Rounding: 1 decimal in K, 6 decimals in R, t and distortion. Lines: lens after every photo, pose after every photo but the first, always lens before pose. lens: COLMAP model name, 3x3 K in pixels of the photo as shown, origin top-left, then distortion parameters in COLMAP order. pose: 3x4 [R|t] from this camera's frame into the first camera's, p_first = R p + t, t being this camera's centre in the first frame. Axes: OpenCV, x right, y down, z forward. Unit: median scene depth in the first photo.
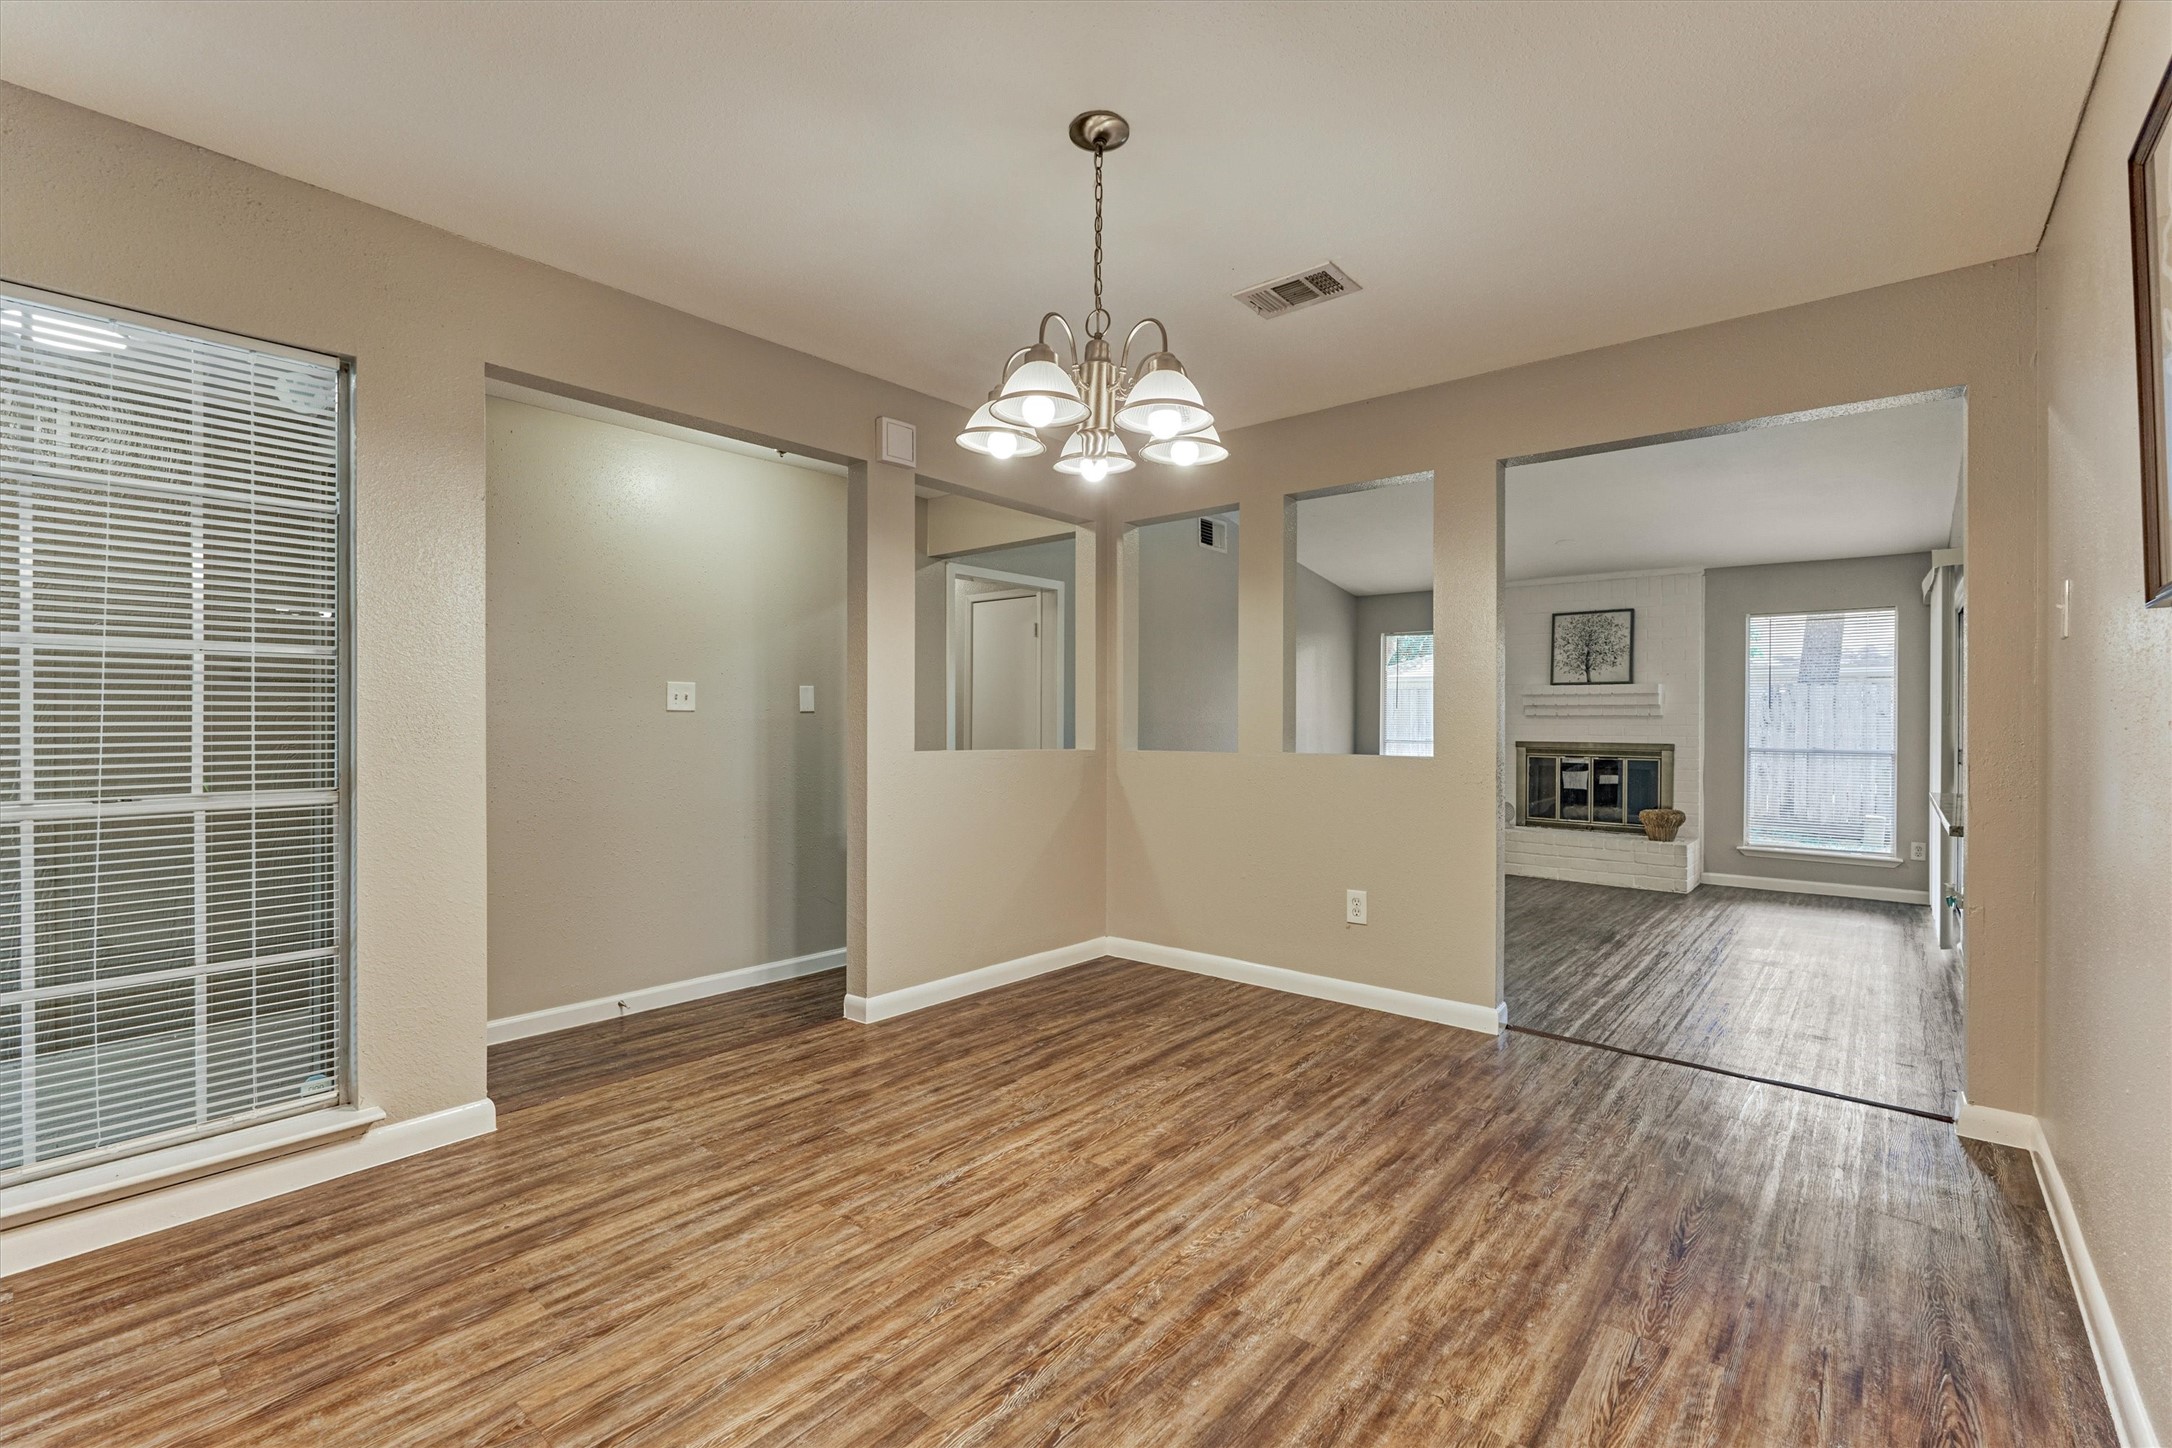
lens RADIAL K [[958.9, 0, 1090.3], [0, 958.9, 728.5], [0, 0, 1]] dist [-0.002845, 0.000353]
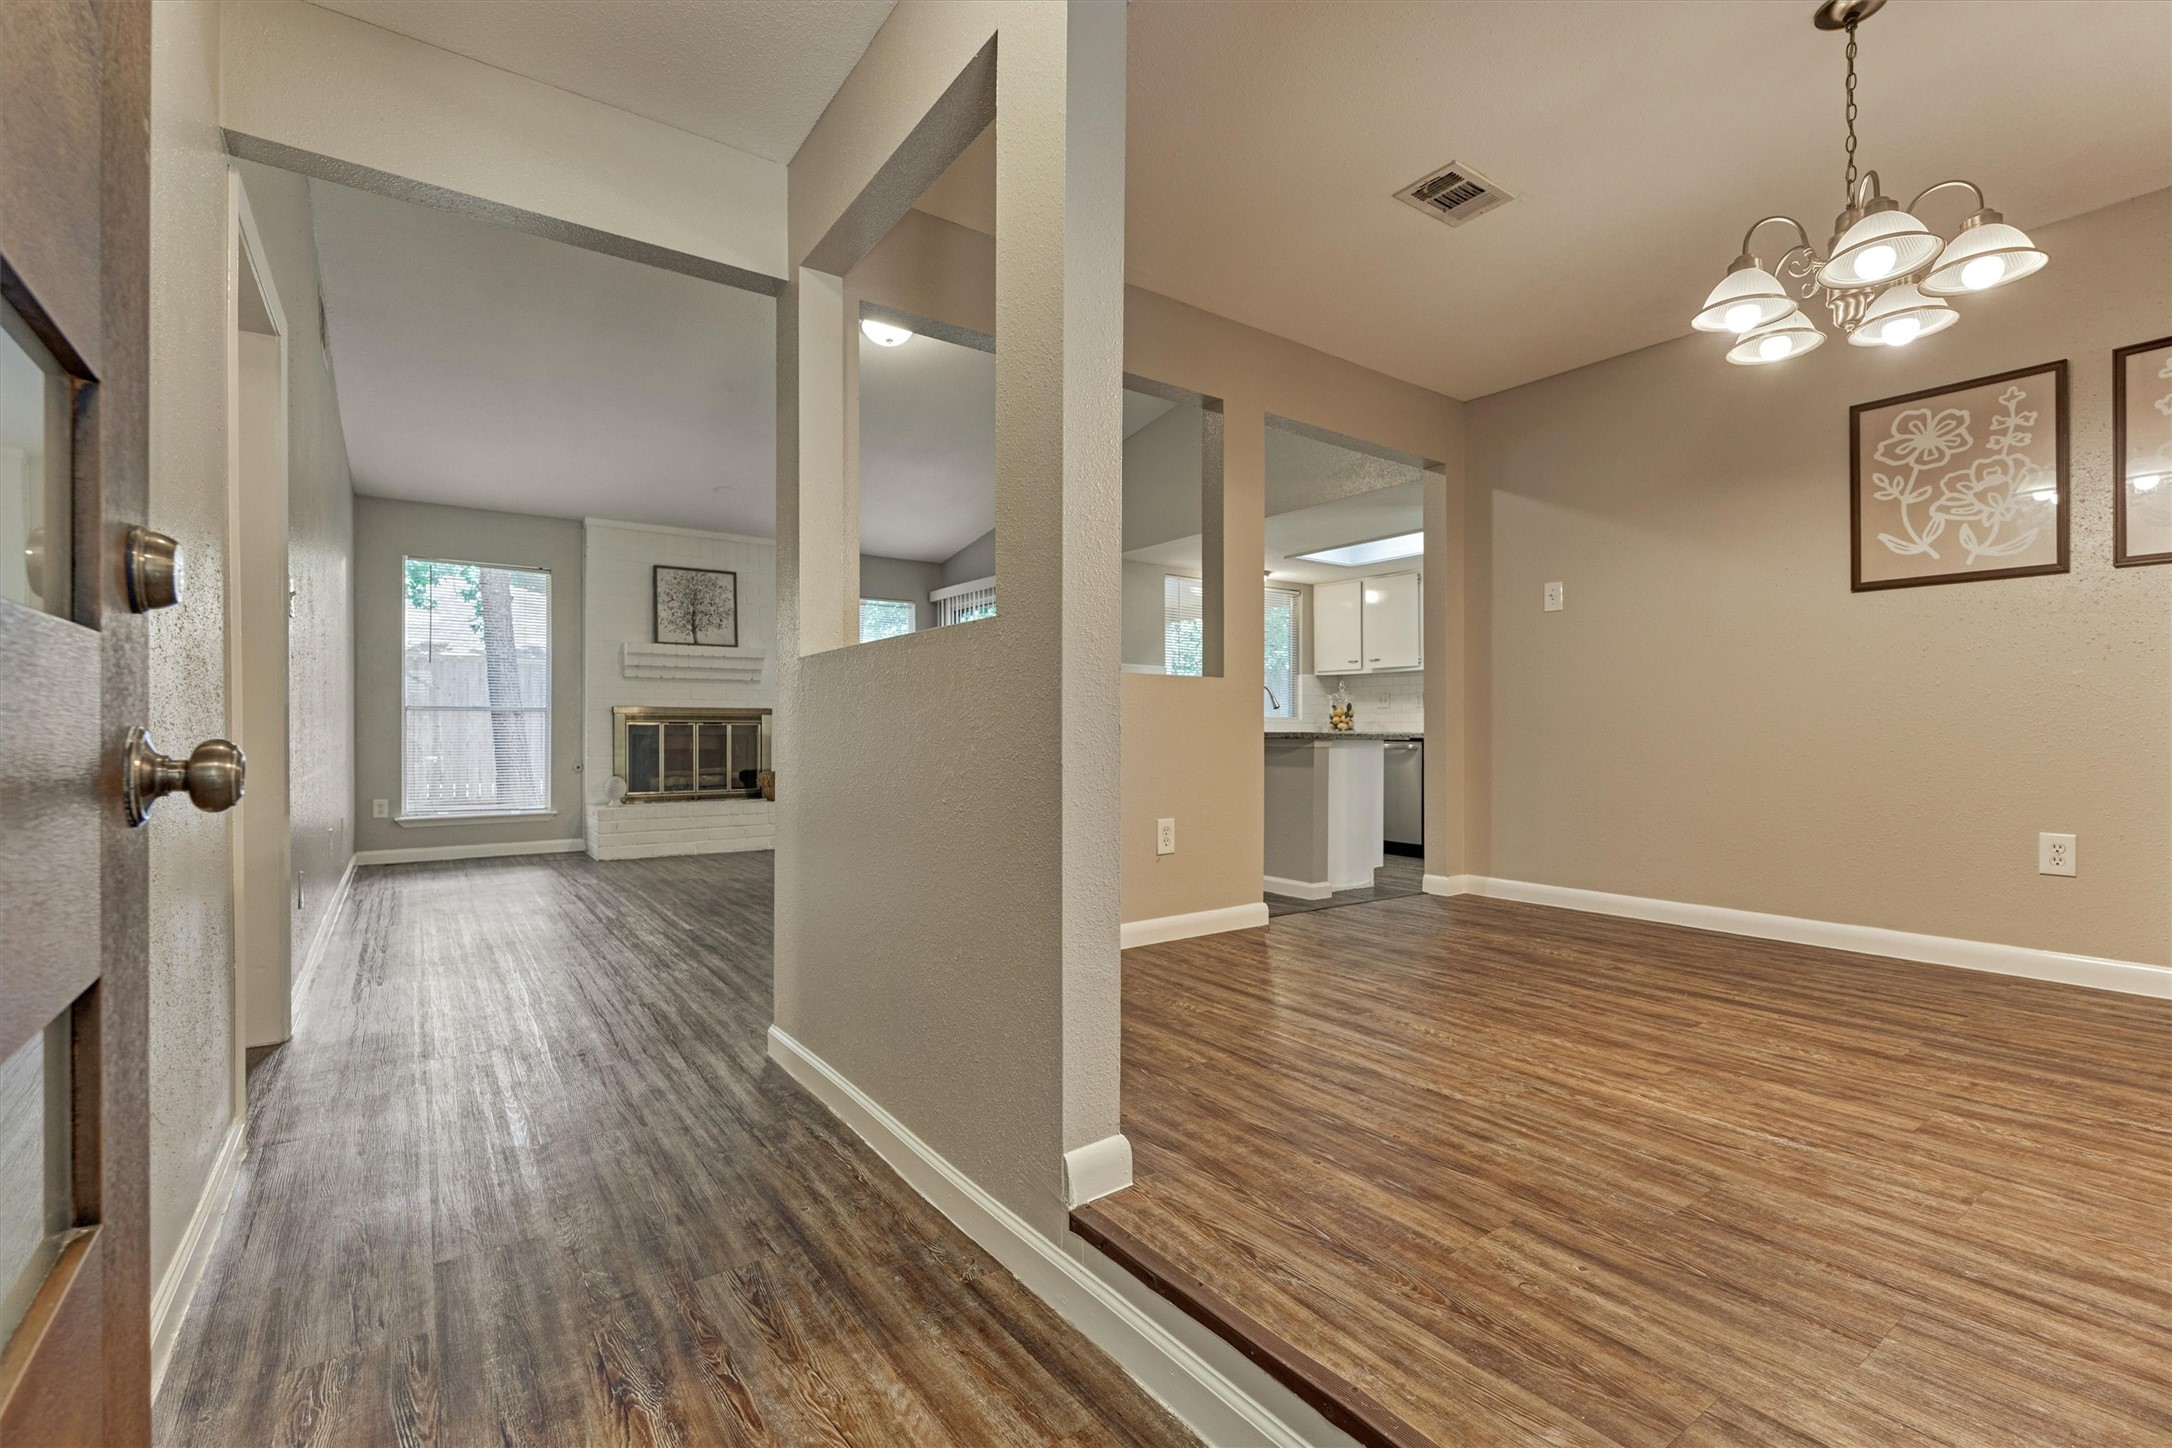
lens RADIAL K [[958.9, 0, 1090.3], [0, 958.9, 728.5], [0, 0, 1]] dist [-0.002845, 0.000353]
pose [[0.238529, -0.004595, 0.971125, -0.360759], [0.008969, 0.999957, 0.002529, 0.043296], [-0.971094, 0.008107, 0.238560, 0.470994]]
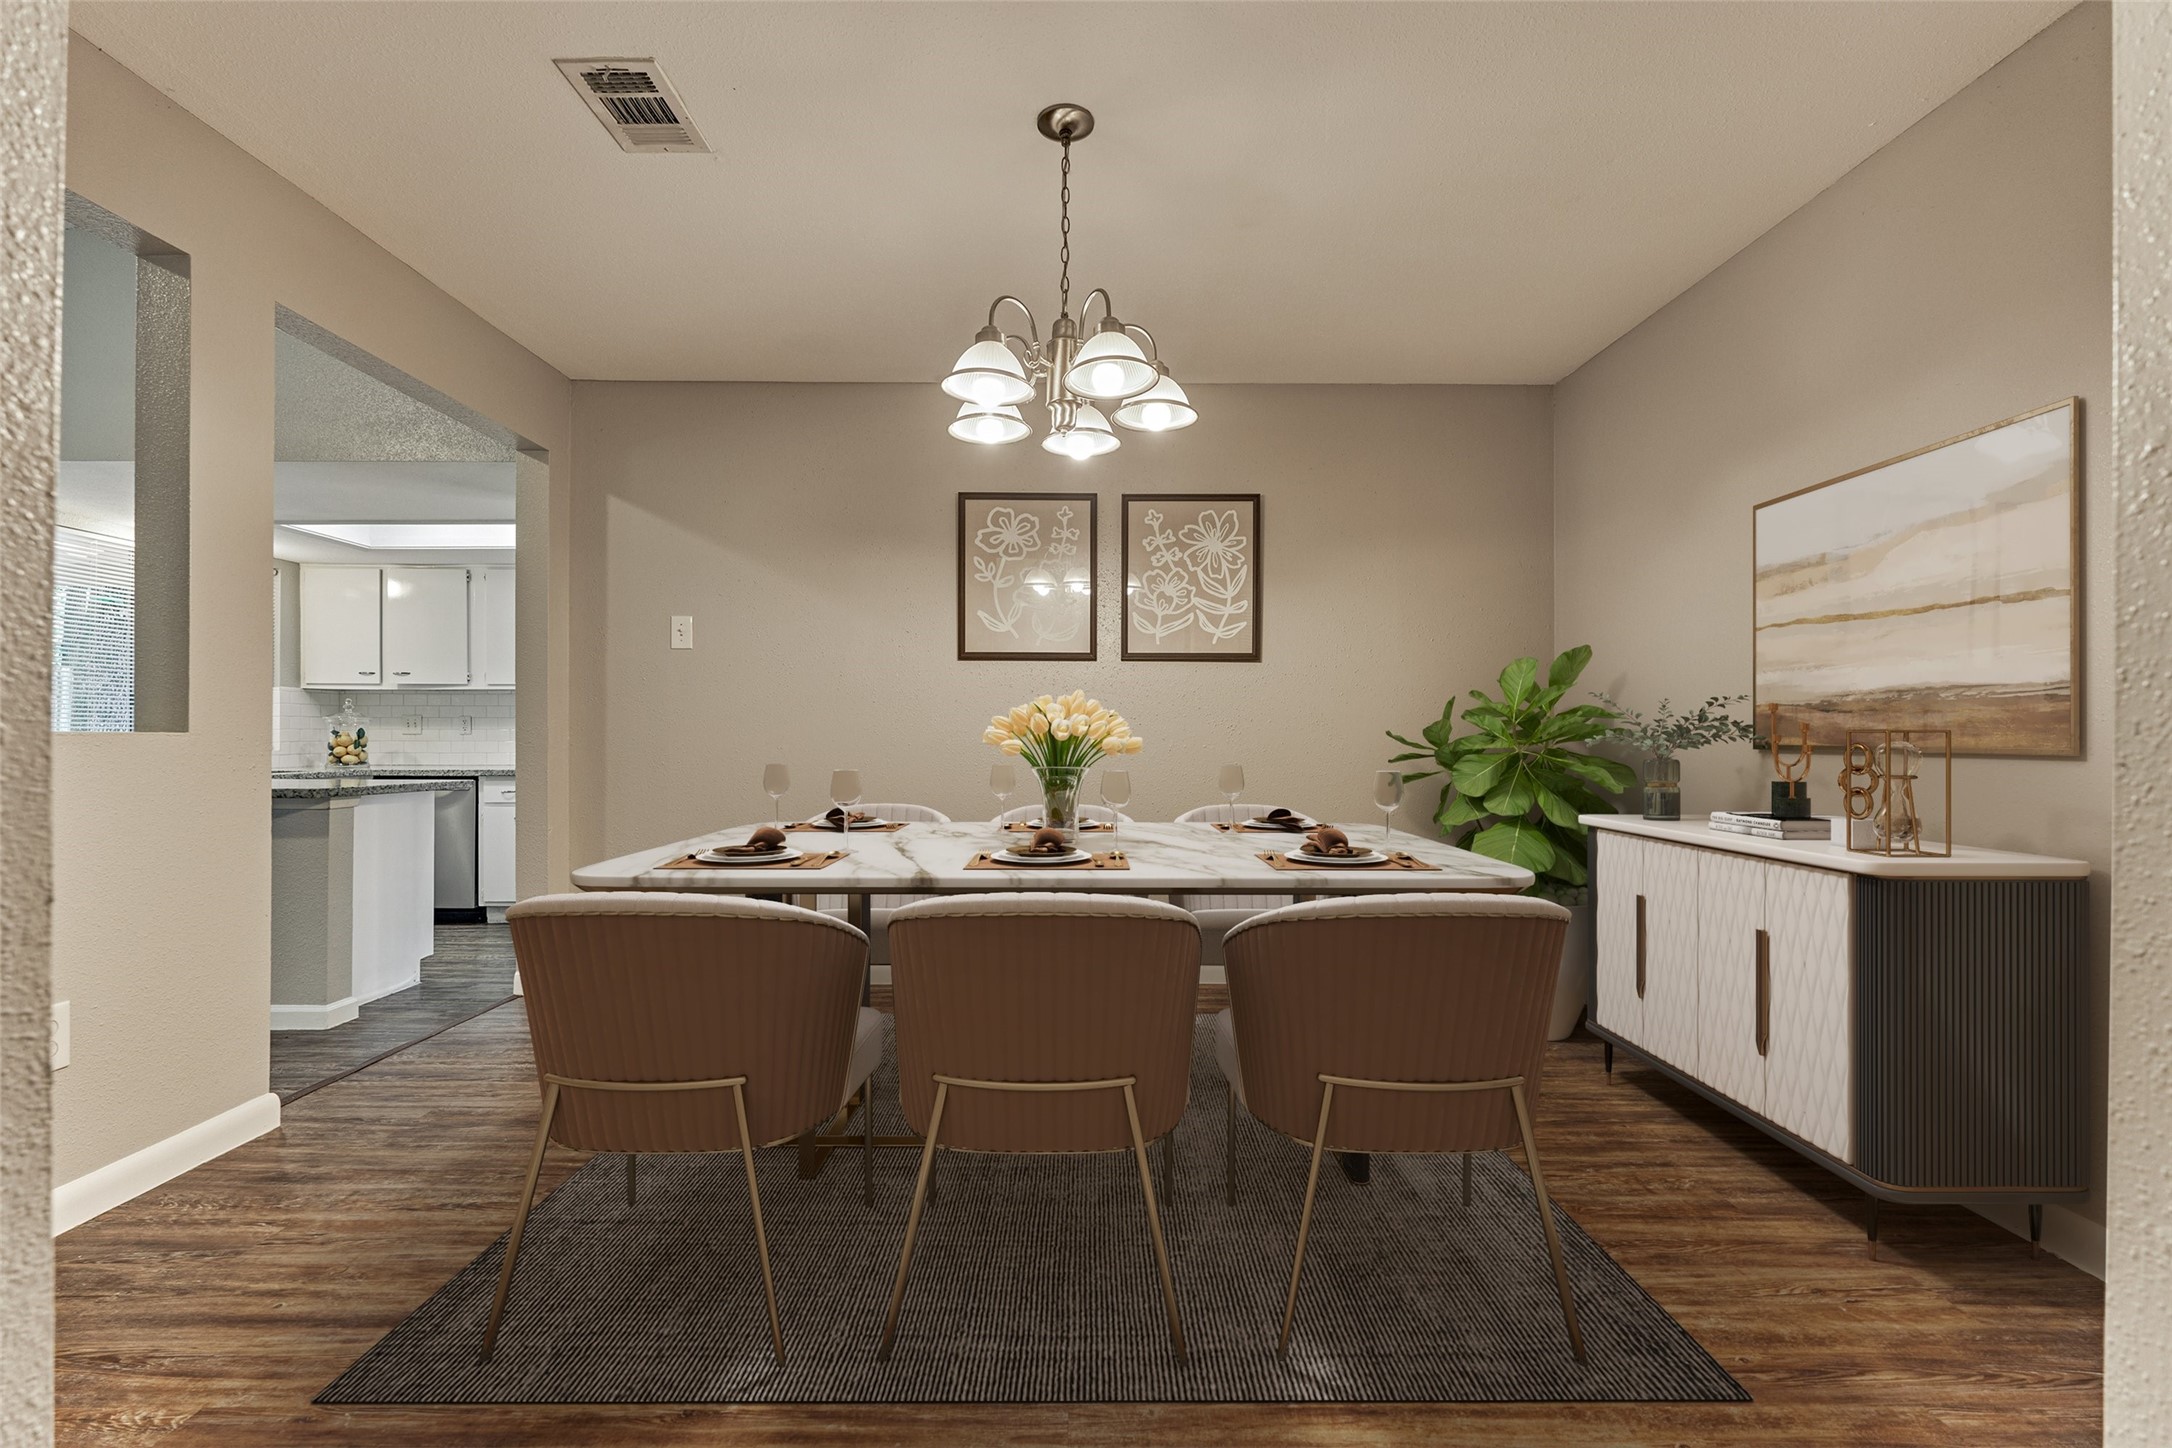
lens RADIAL K [[951.2, 0, 1088.6], [0, 951.2, 730.1], [0, 0, 1]] dist [-0.001009, -0.000063]
pose [[-0.653194, -0.006045, 0.757167, -0.245336], [-0.000021, 0.999968, 0.007965, 0.012794], [-0.757191, 0.005187, -0.653173, 0.507260]]
